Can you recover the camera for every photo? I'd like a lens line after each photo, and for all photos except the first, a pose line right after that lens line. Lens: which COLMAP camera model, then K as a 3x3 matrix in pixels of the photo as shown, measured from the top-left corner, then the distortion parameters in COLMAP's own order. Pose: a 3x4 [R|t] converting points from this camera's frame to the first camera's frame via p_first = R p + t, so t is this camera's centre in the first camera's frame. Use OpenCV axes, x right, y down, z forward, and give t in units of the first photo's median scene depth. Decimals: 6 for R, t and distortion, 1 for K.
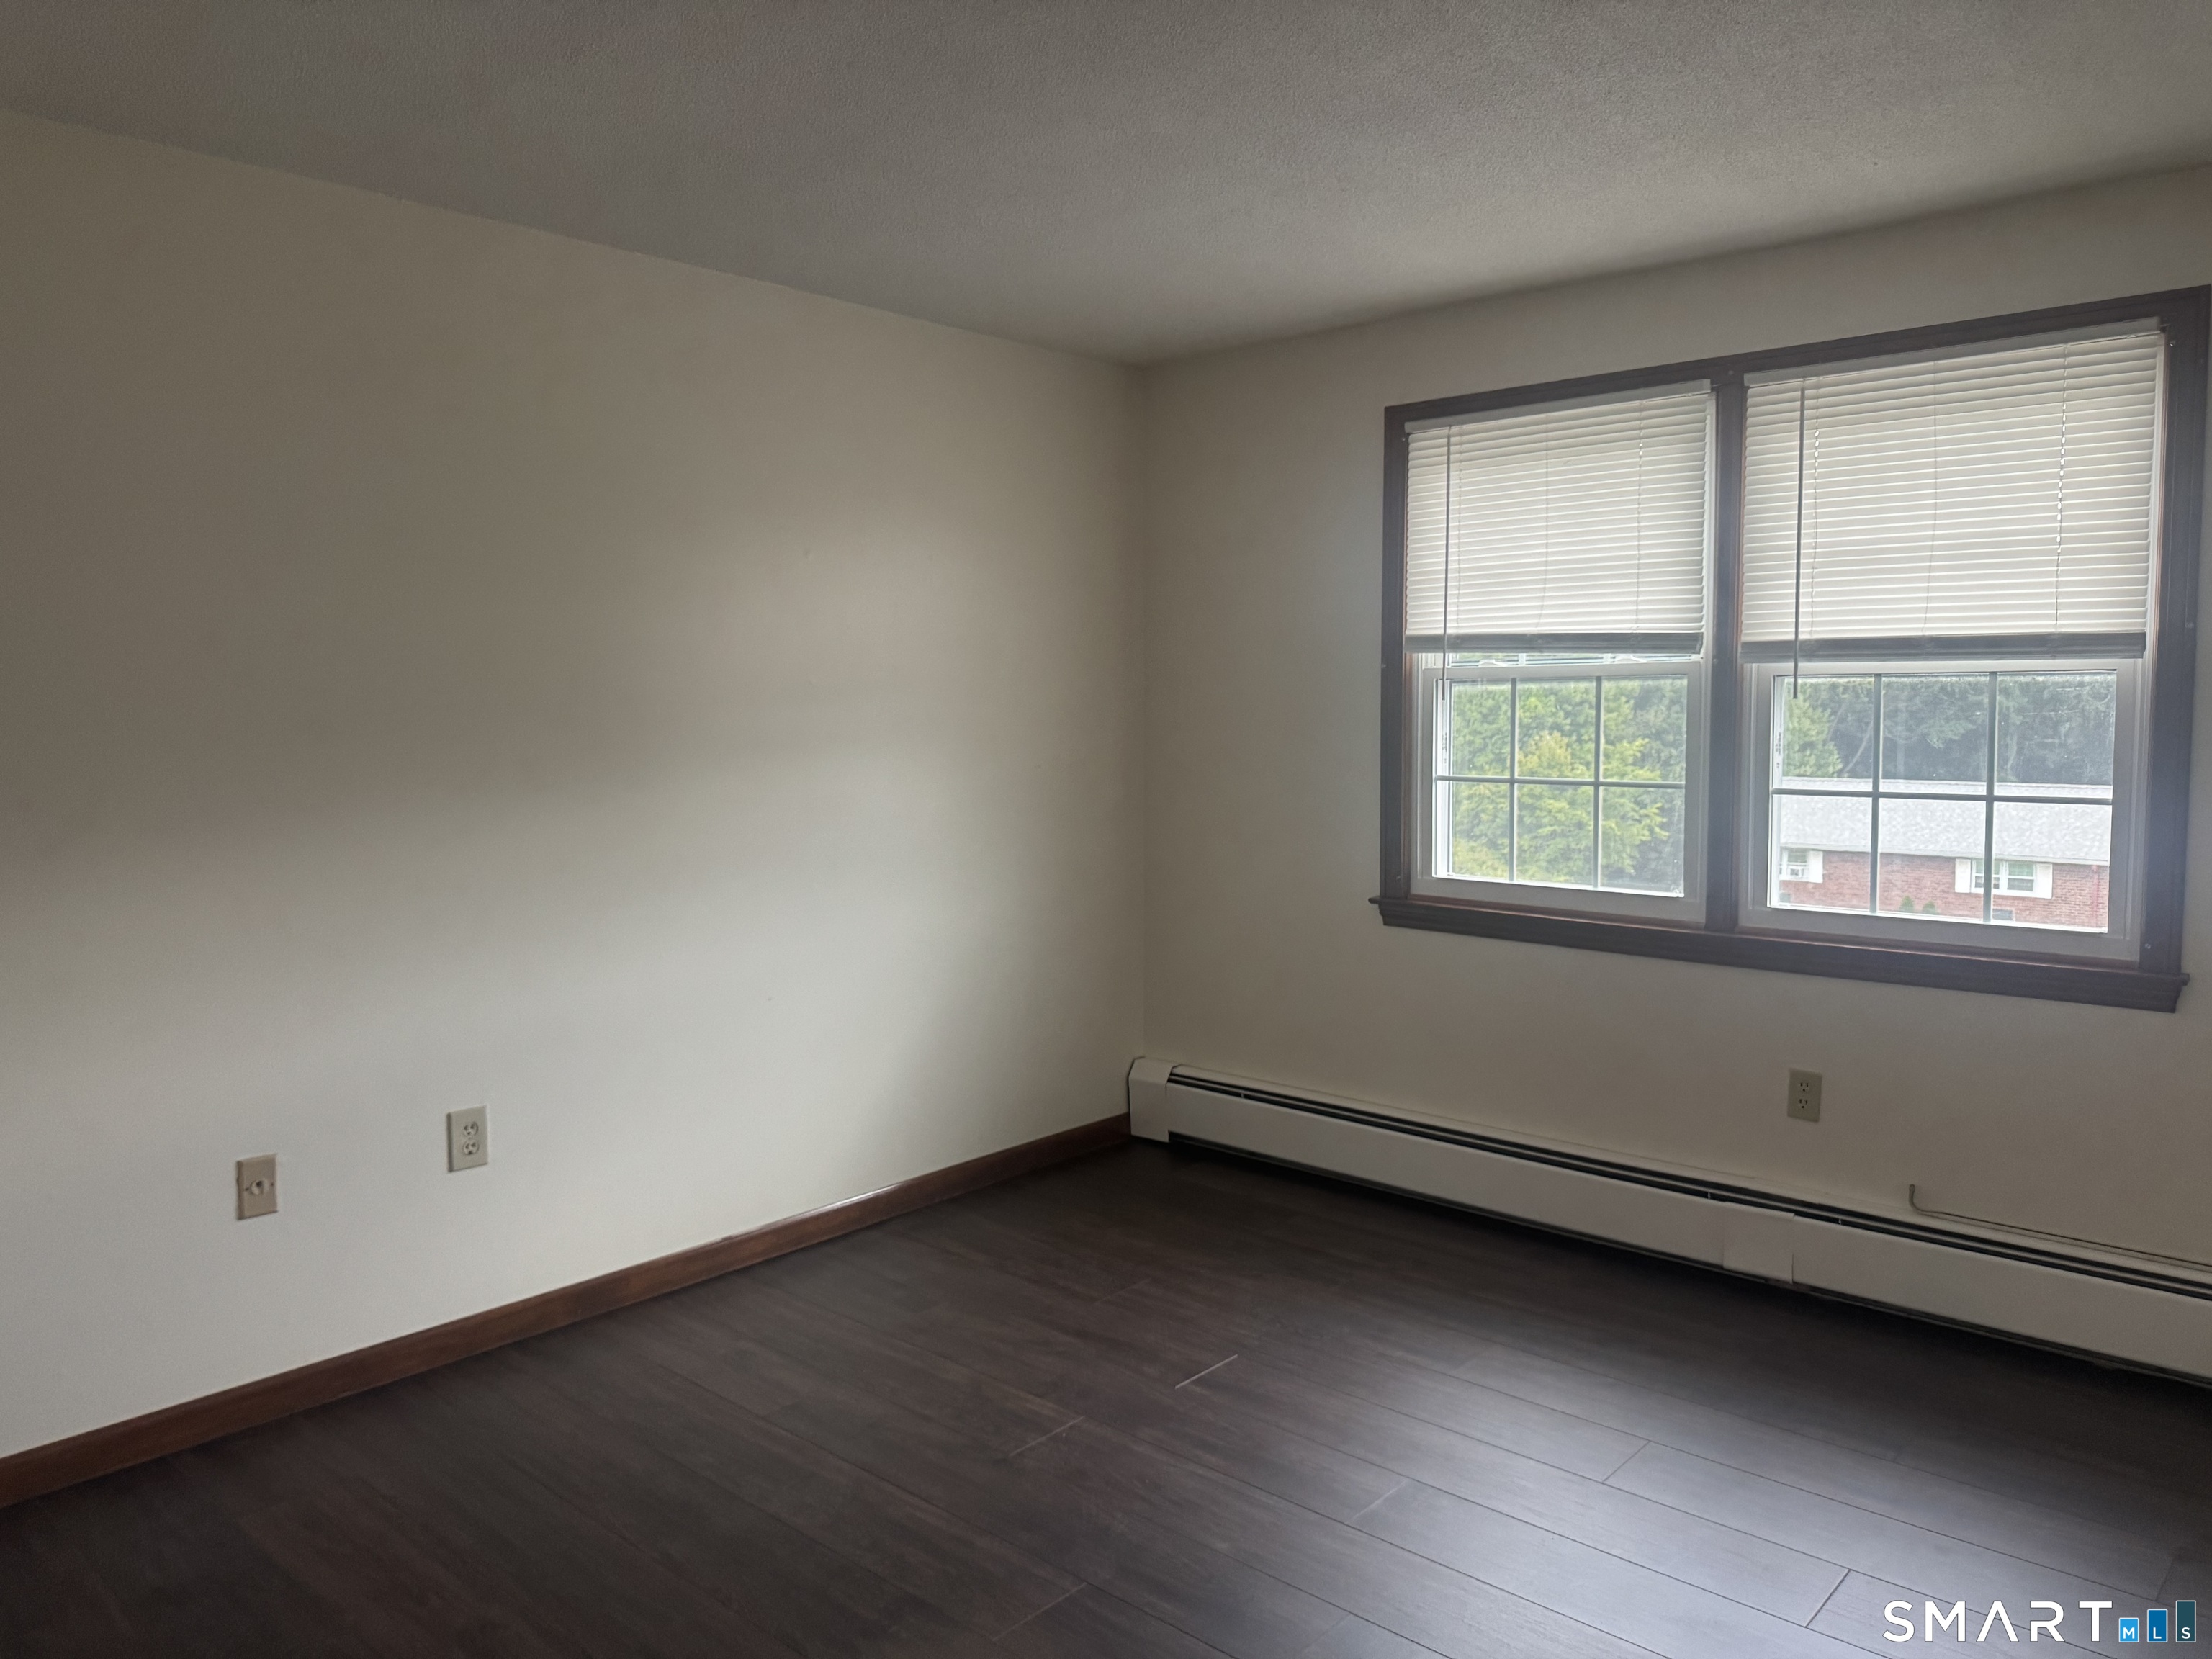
lens RADIAL K [[1591.0, 0, 1097.7], [0, 1591.0, 811.9], [0, 0, 1]] dist [0.109283, -0.187906]
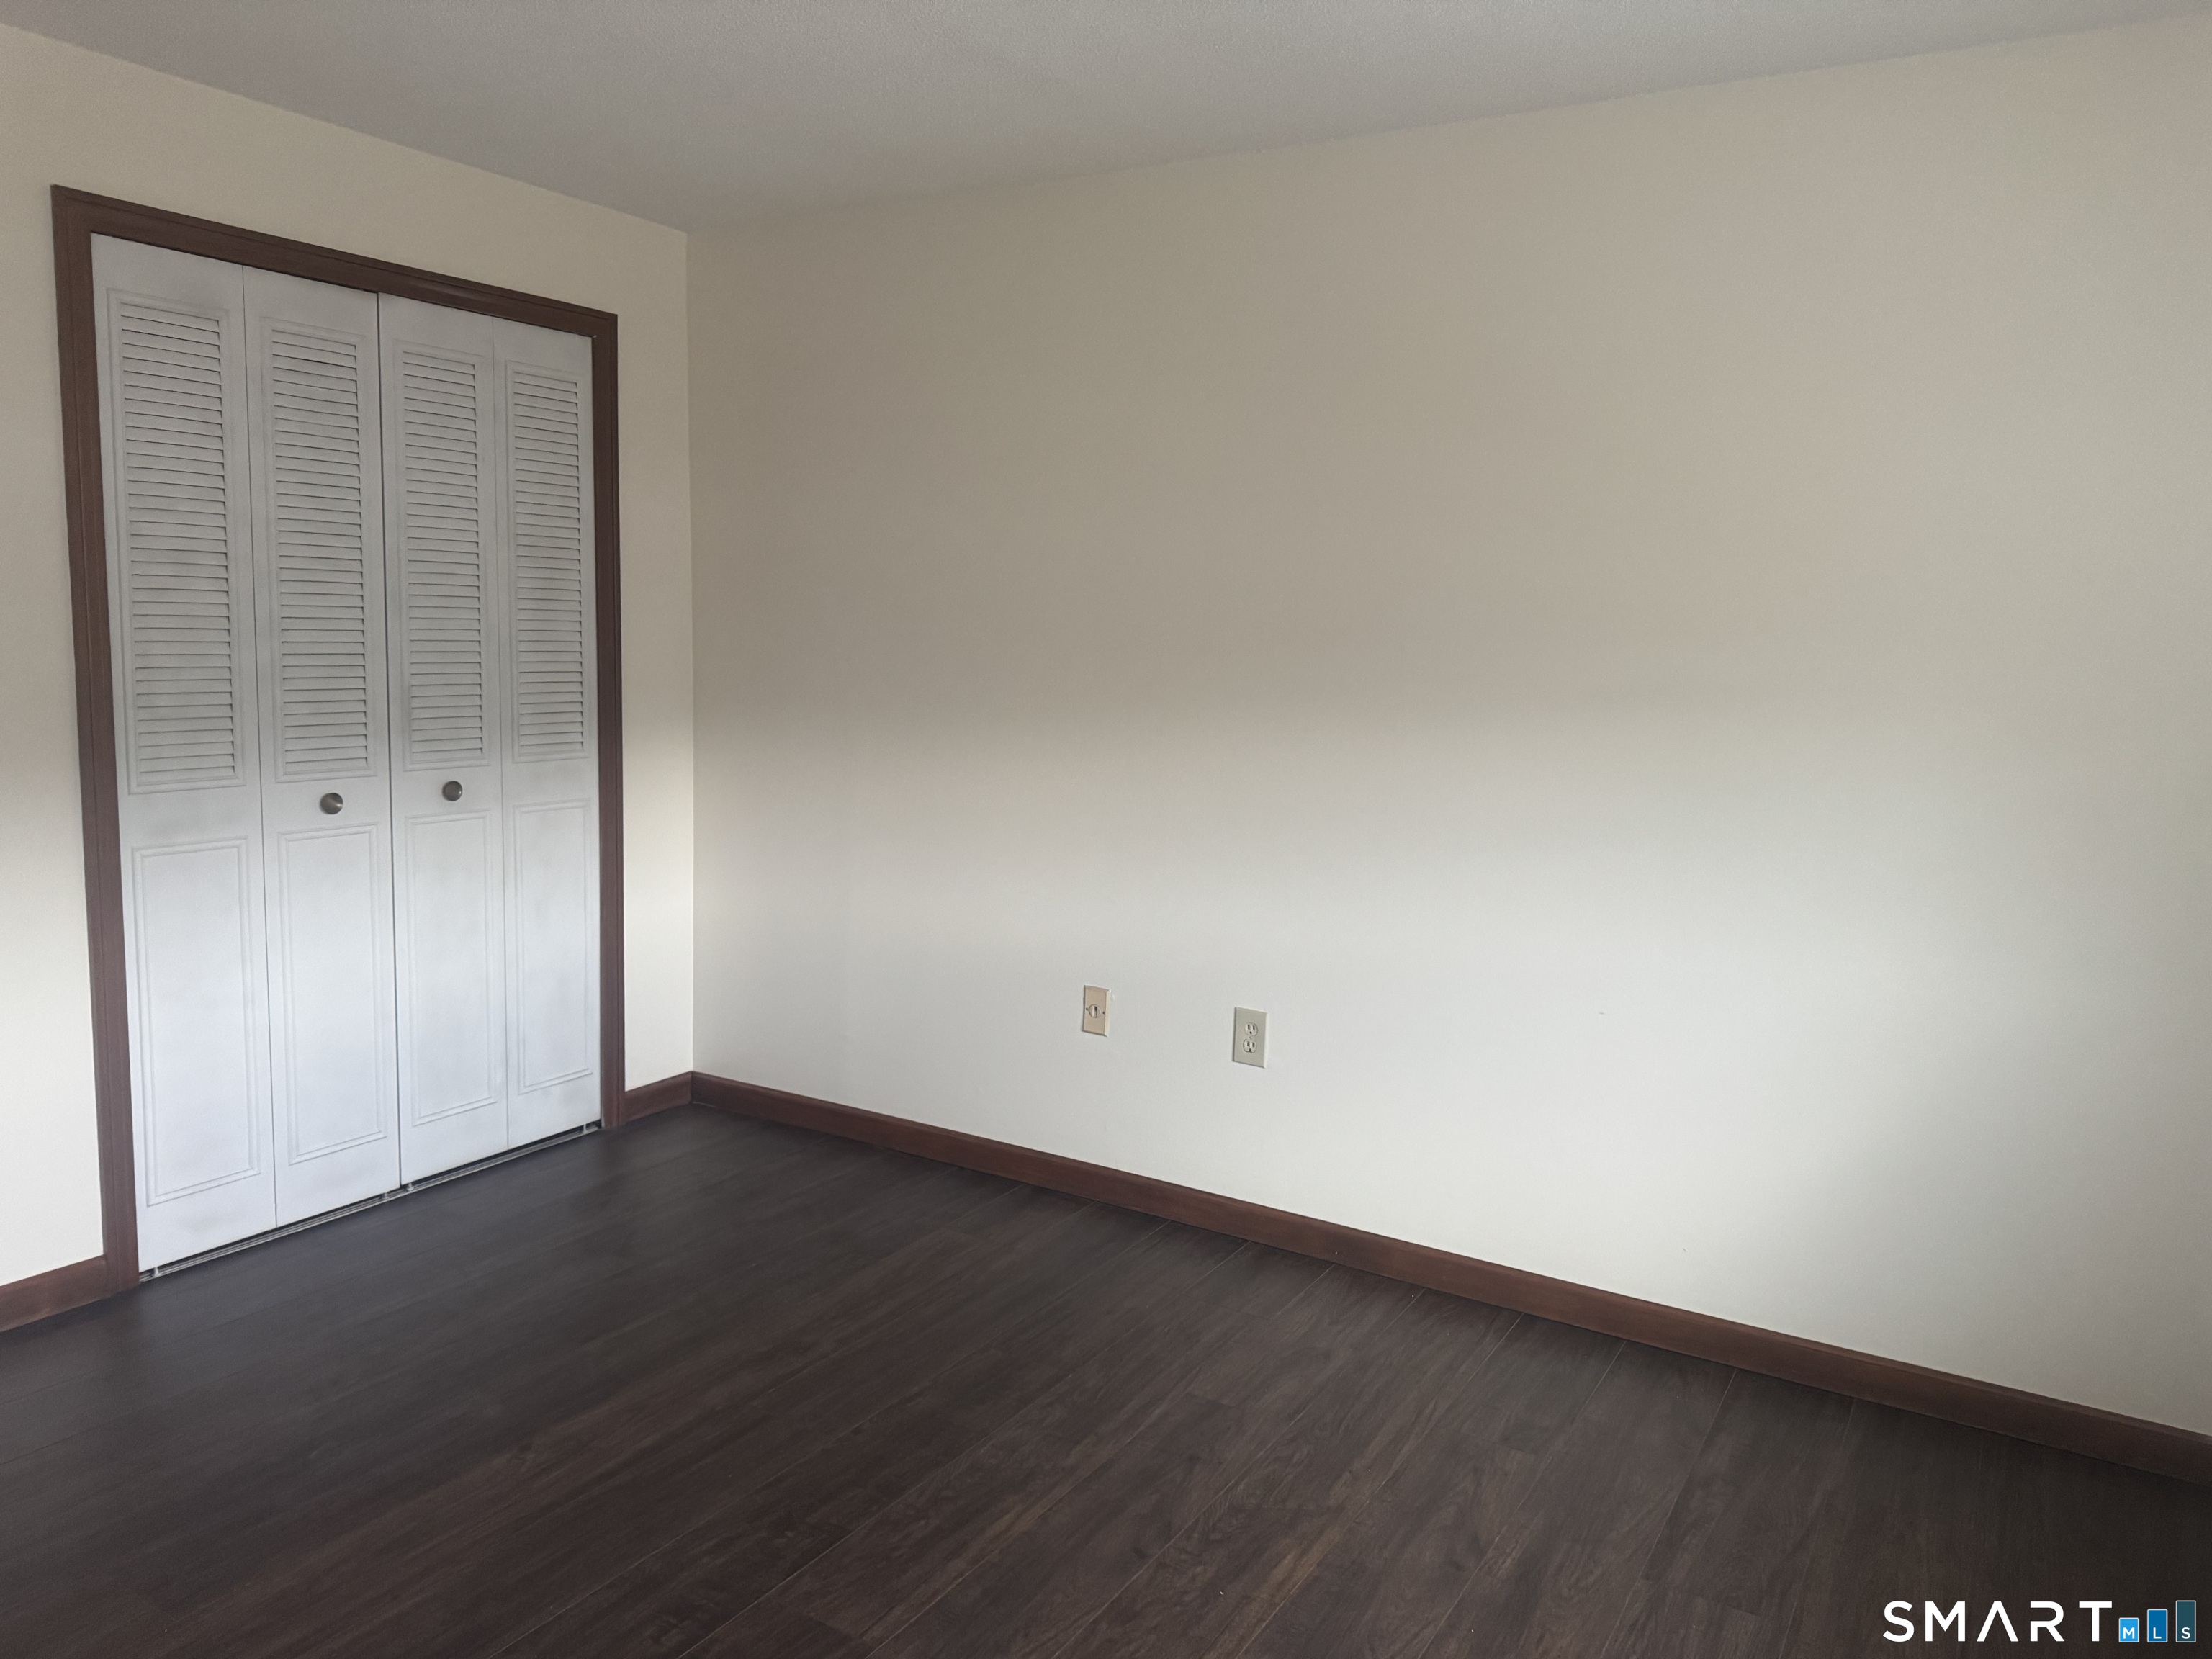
lens RADIAL K [[1591.0, 0, 1097.7], [0, 1591.0, 811.9], [0, 0, 1]] dist [0.109283, -0.187906]
pose [[0.170537, 0.133669, -0.976243, 0.611287], [-0.099271, 0.988046, 0.117944, -0.060048], [0.980338, 0.076799, 0.181768, 0.706115]]
